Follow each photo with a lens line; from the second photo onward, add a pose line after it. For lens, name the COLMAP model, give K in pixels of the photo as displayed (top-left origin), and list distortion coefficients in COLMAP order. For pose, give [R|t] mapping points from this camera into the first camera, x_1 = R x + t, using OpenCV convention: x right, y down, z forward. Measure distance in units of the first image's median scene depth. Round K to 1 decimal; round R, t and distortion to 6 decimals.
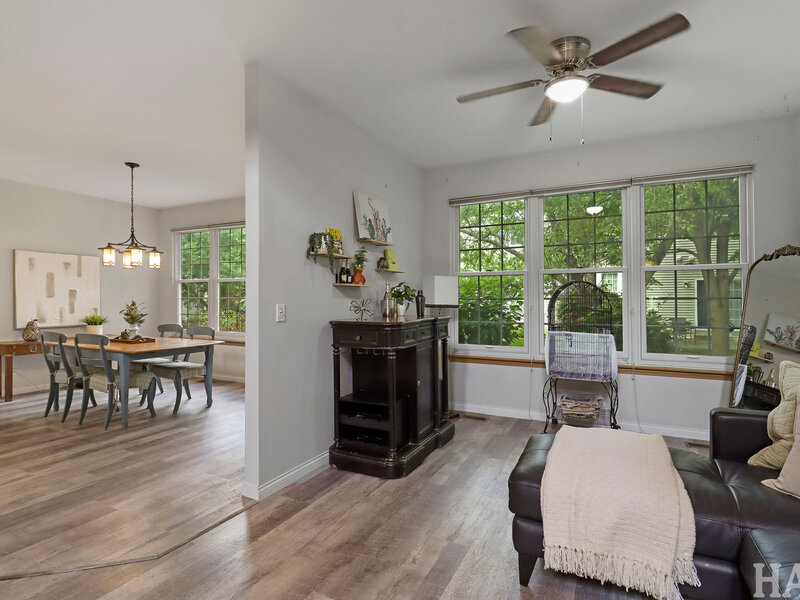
lens RADIAL K [[425.6, 0, 400.0], [0, 425.6, 300.0], [0, 0, 1]] dist [0.000563, -0.013249]
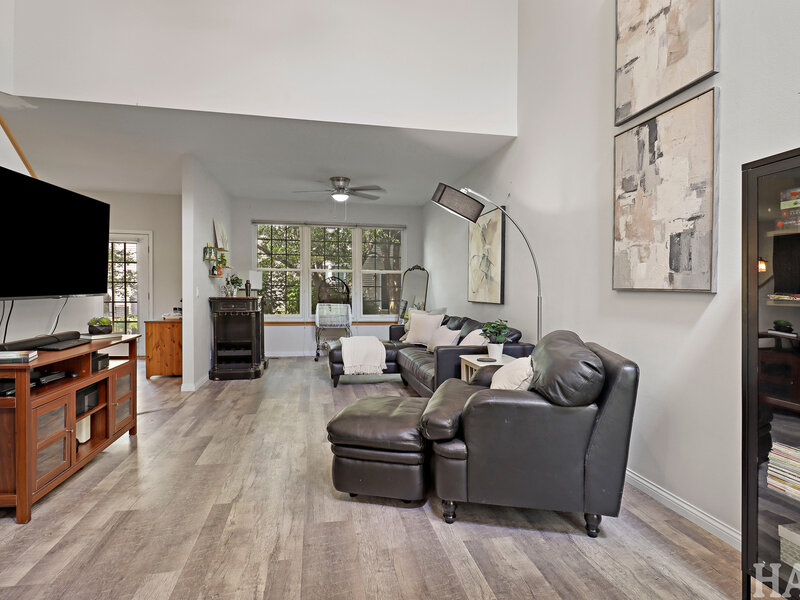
lens RADIAL K [[400.3, 0, 400.0], [0, 400.3, 300.0], [0, 0, 1]] dist [0.000515, 0.000020]
pose [[0.792068, -0.008656, 0.610372, -0.457667], [-0.009822, 0.999589, 0.026921, 0.007588], [-0.610354, -0.027318, 0.791658, -0.627346]]
